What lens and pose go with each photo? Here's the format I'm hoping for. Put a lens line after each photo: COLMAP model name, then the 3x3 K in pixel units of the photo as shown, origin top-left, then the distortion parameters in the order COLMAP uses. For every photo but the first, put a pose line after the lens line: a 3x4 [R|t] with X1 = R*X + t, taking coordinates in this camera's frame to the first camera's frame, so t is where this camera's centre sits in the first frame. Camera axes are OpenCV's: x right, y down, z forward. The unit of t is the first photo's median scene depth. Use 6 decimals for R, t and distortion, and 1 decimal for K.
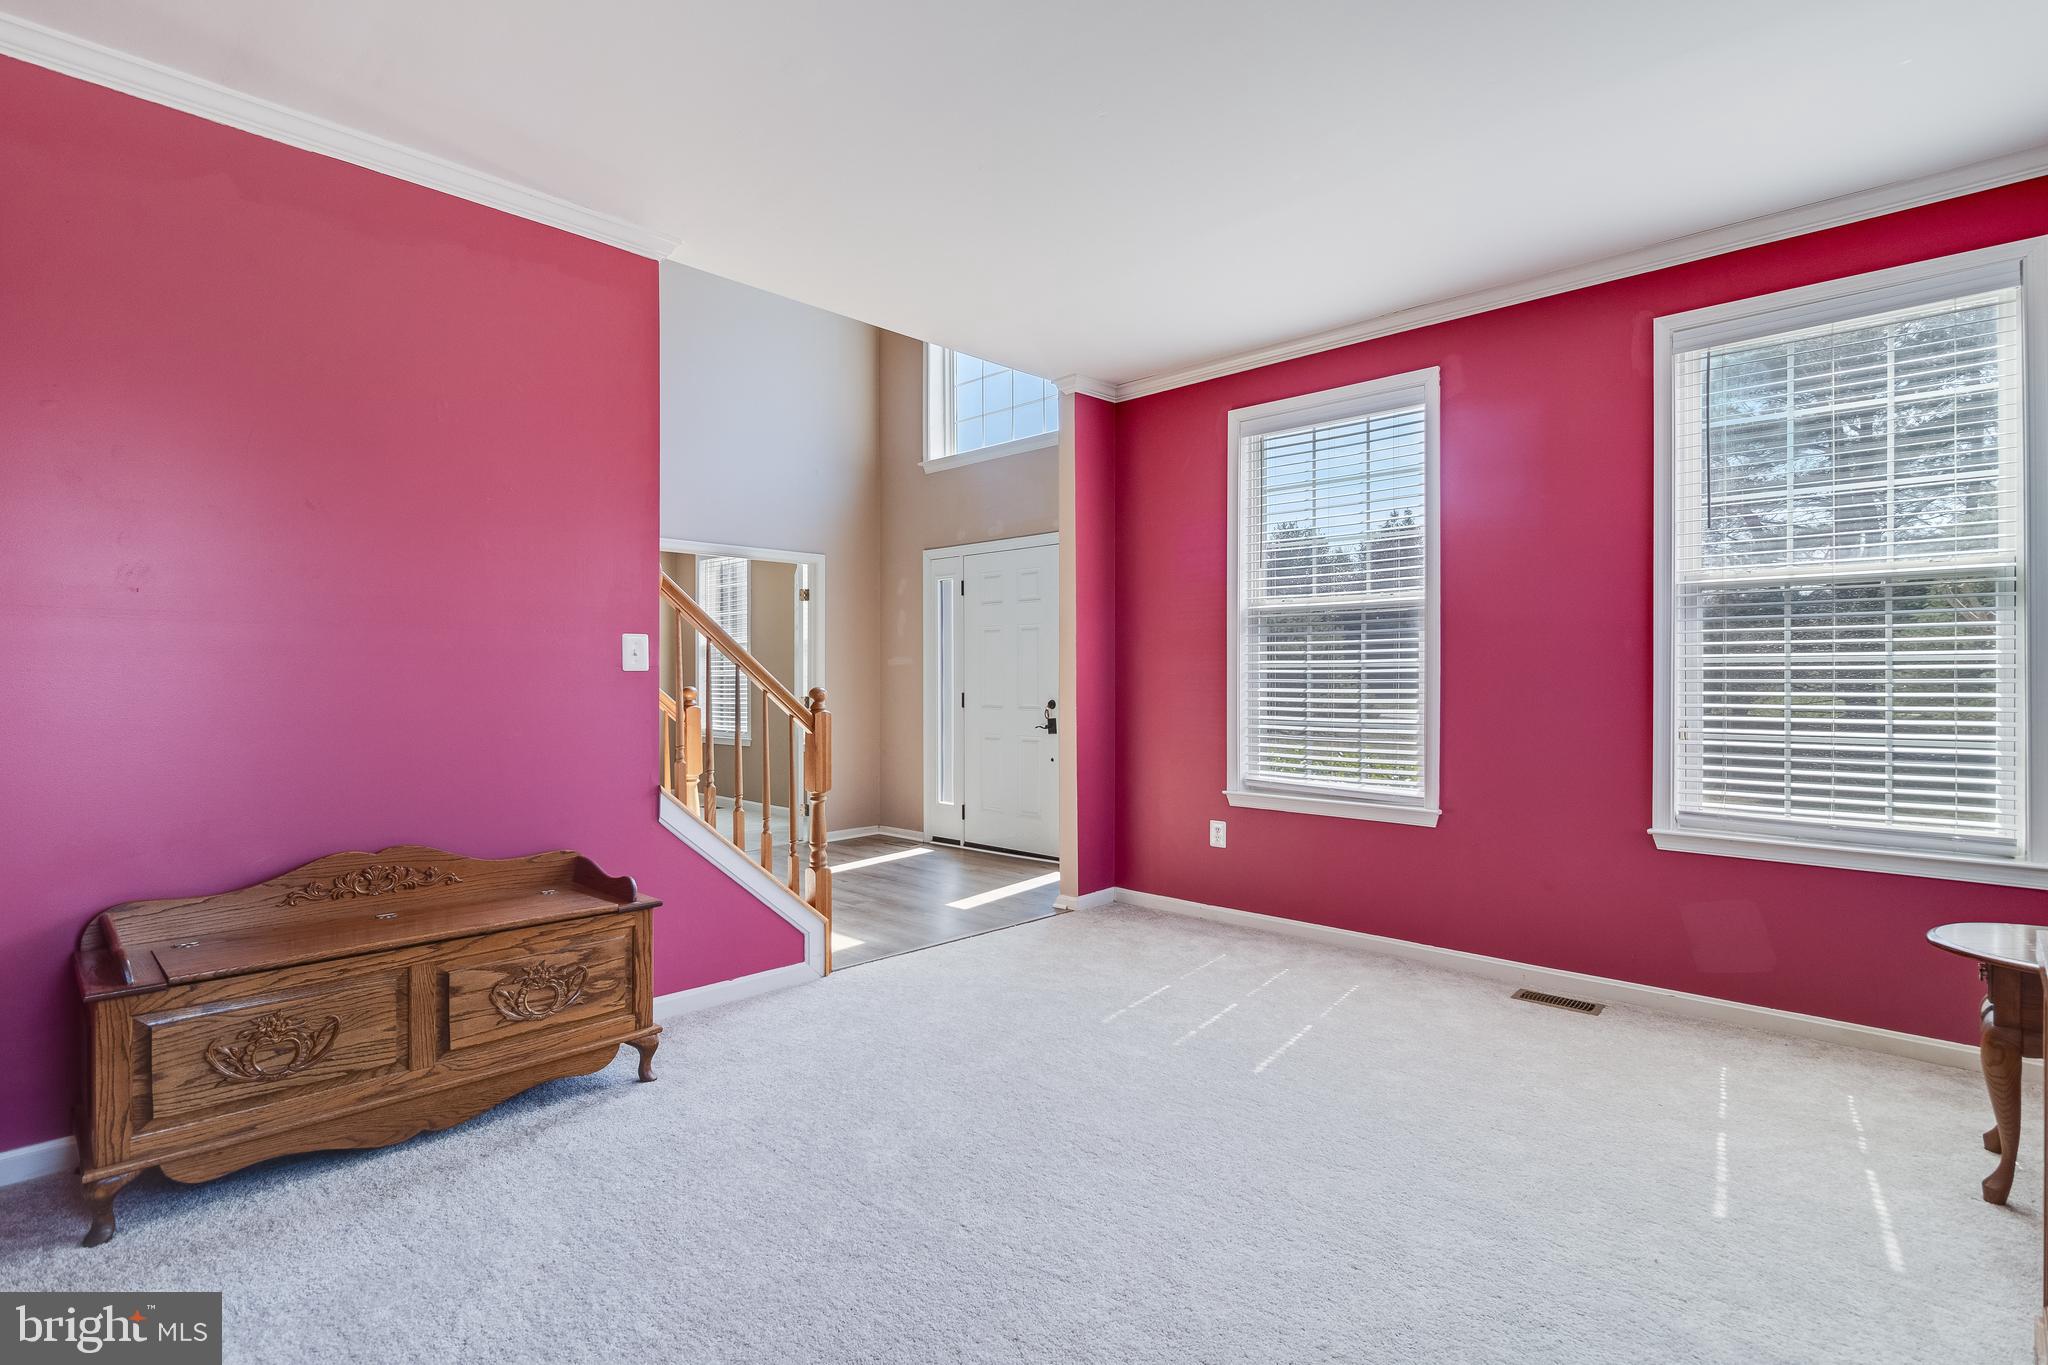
lens RADIAL K [[1019.2, 0, 991.8], [0, 1019.2, 675.6], [0, 0, 1]] dist [-0.000237, -0.000346]
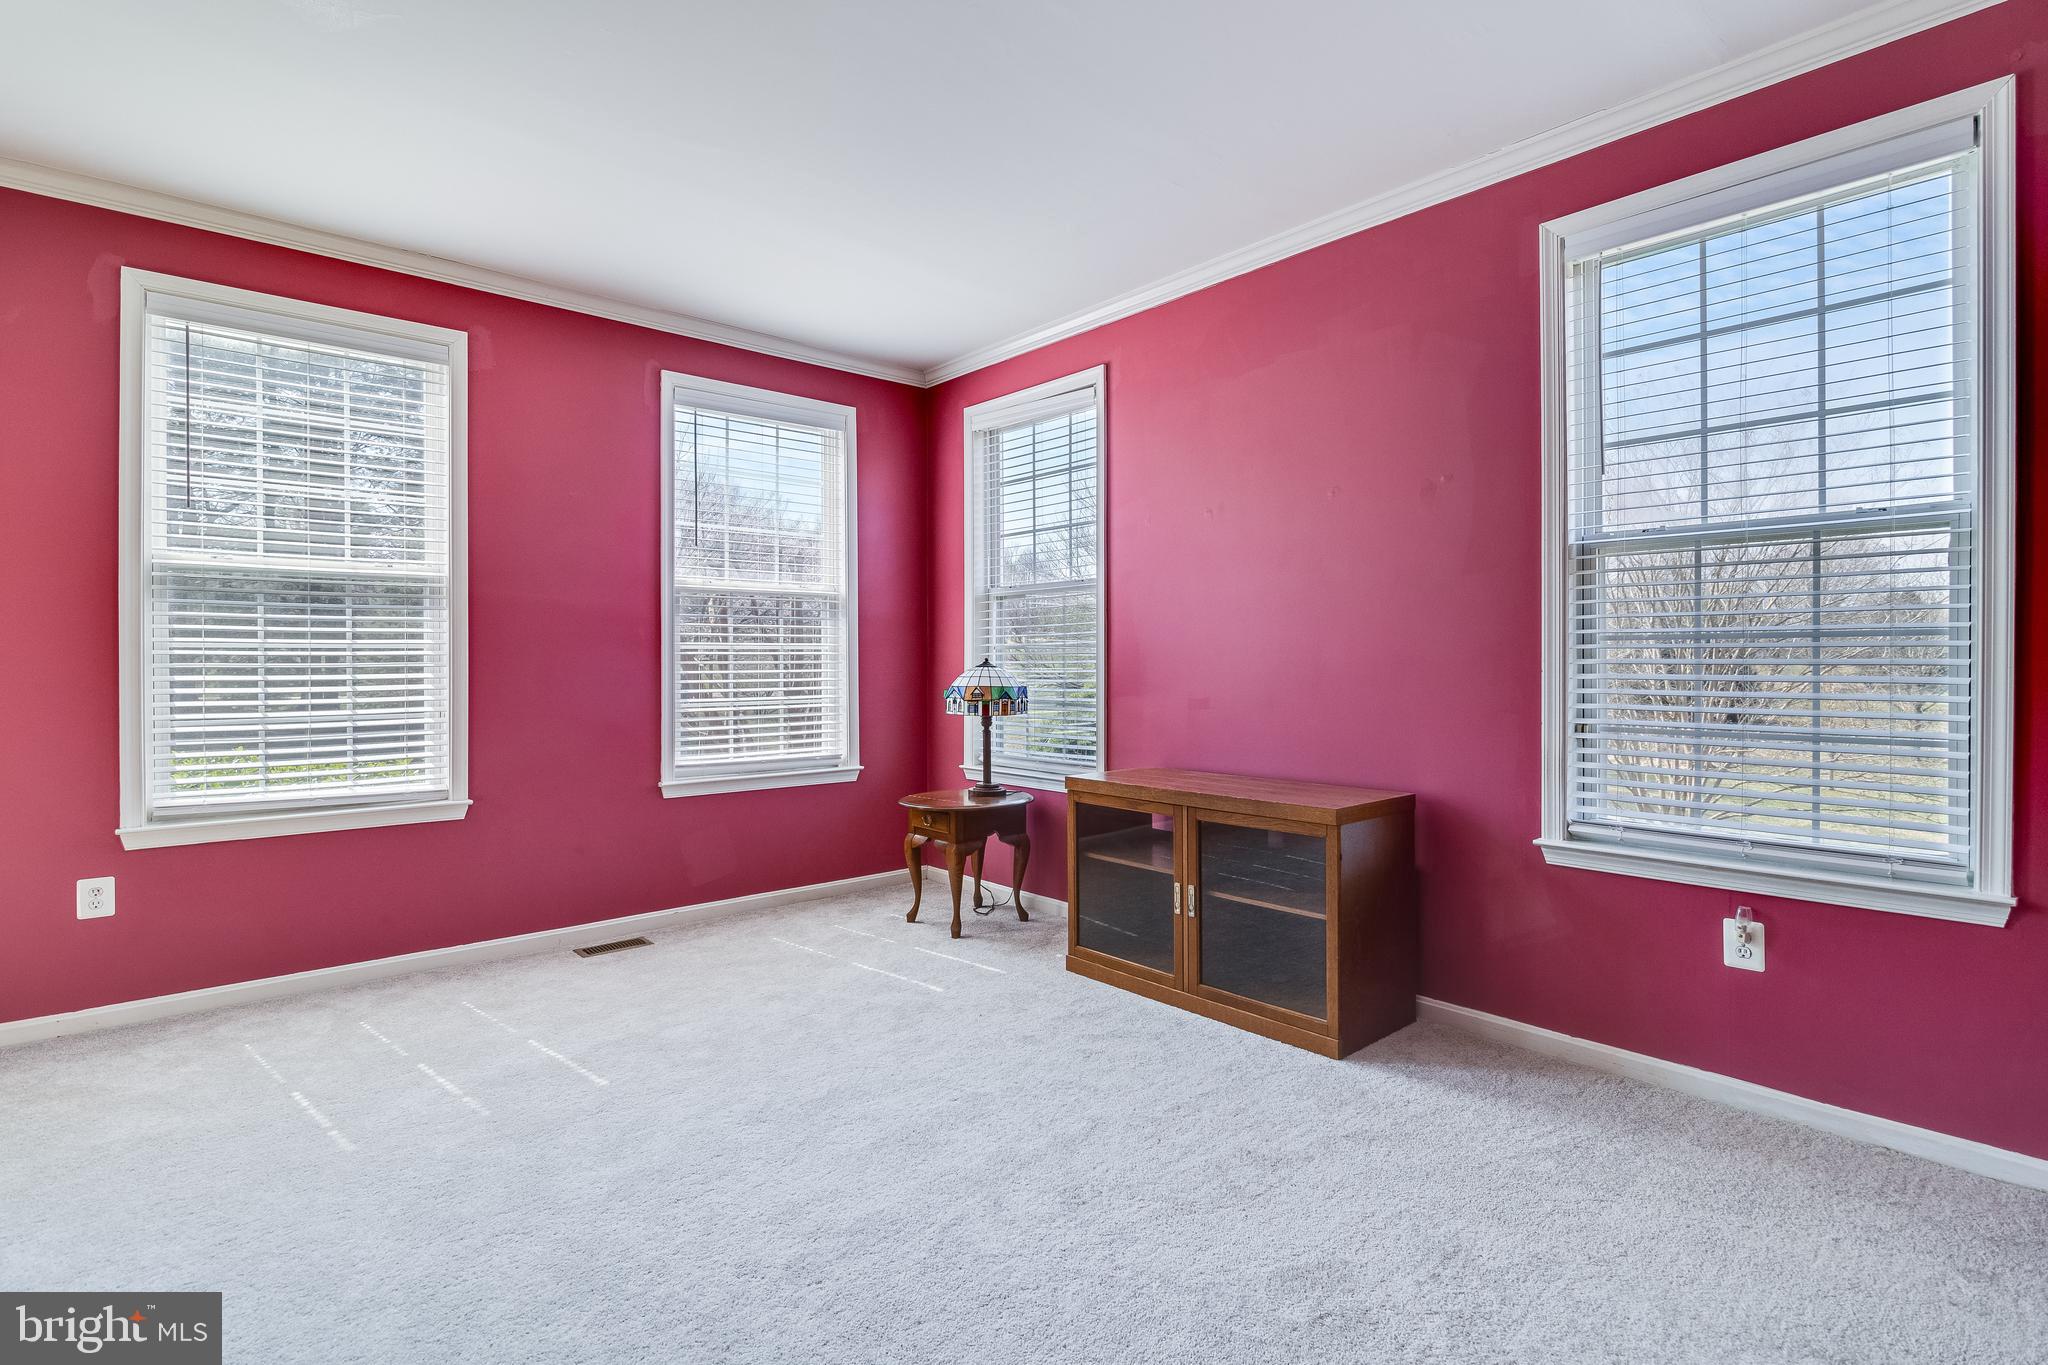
lens RADIAL K [[971.1, 0, 1003.5], [0, 971.1, 672.0], [0, 0, 1]] dist [-0.001423, -0.000414]
pose [[0.073292, -0.011785, 0.997241, -0.254195], [0.001121, 0.999931, 0.011734, 0.001450], [-0.997310, 0.000258, 0.073300, 0.257423]]
